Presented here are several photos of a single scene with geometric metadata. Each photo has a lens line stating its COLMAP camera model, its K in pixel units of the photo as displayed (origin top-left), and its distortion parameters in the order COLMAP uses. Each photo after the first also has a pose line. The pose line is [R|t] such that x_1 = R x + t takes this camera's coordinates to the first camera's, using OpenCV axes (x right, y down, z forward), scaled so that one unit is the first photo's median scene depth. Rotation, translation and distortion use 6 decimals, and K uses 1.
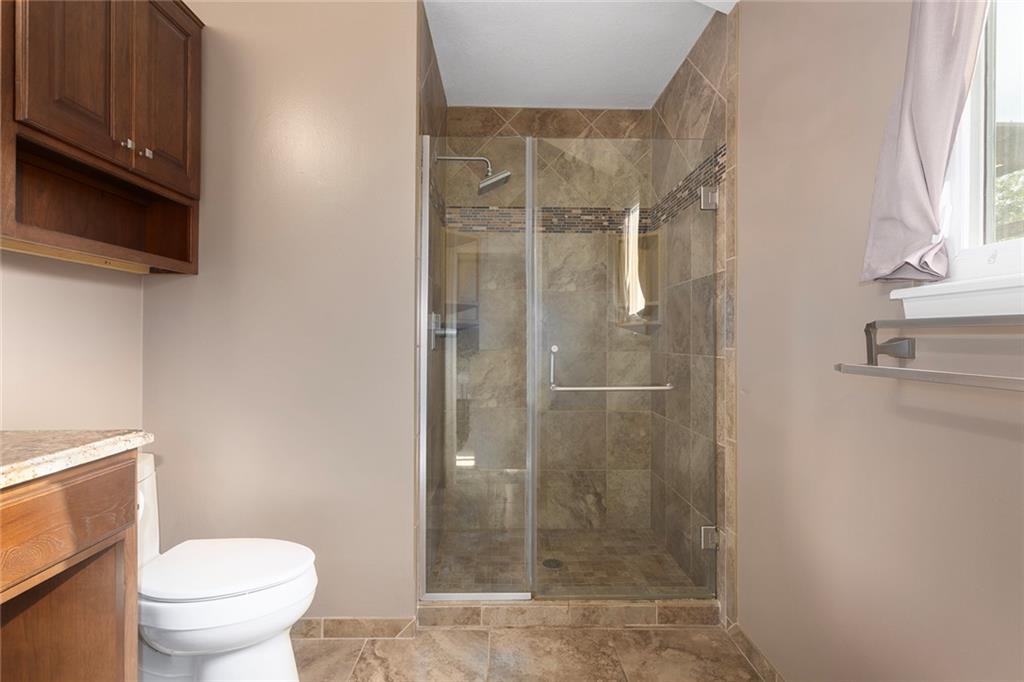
lens RADIAL K [[492.5, 0, 511.5], [0, 492.5, 335.2], [0, 0, 1]] dist [-0.000372, 0.002595]
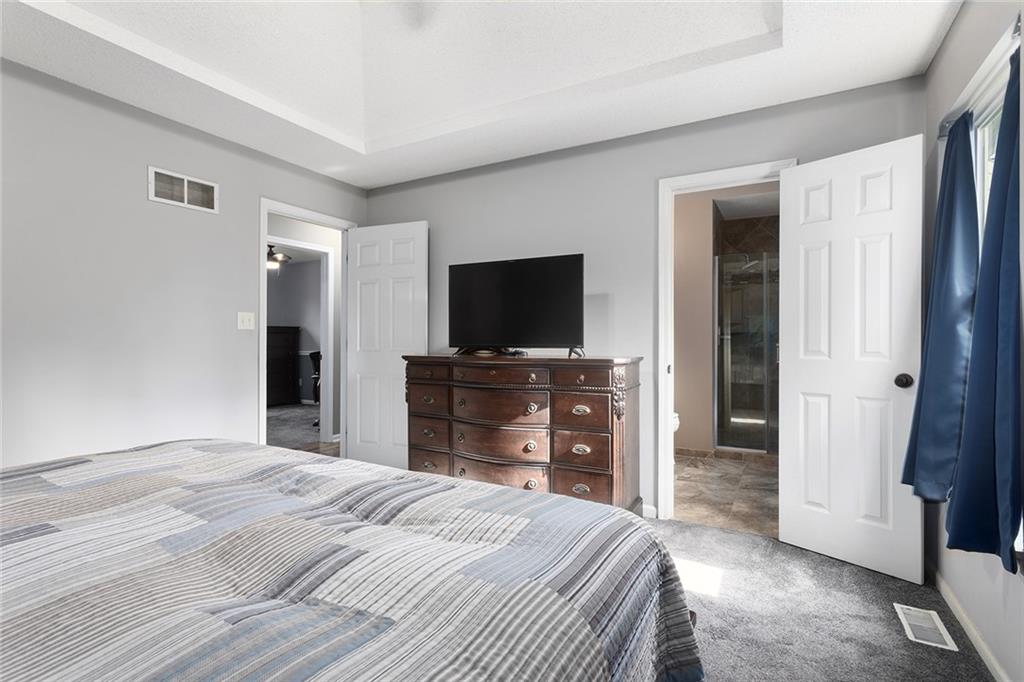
lens RADIAL K [[492.5, 0, 509.9], [0, 492.5, 336.4], [0, 0, 1]] dist [-0.000372, 0.002595]
pose [[0.861063, -0.007027, -0.508449, 0.110616], [0.004857, 0.999973, -0.005594, -0.002718], [0.508475, 0.002347, 0.861074, -0.975167]]
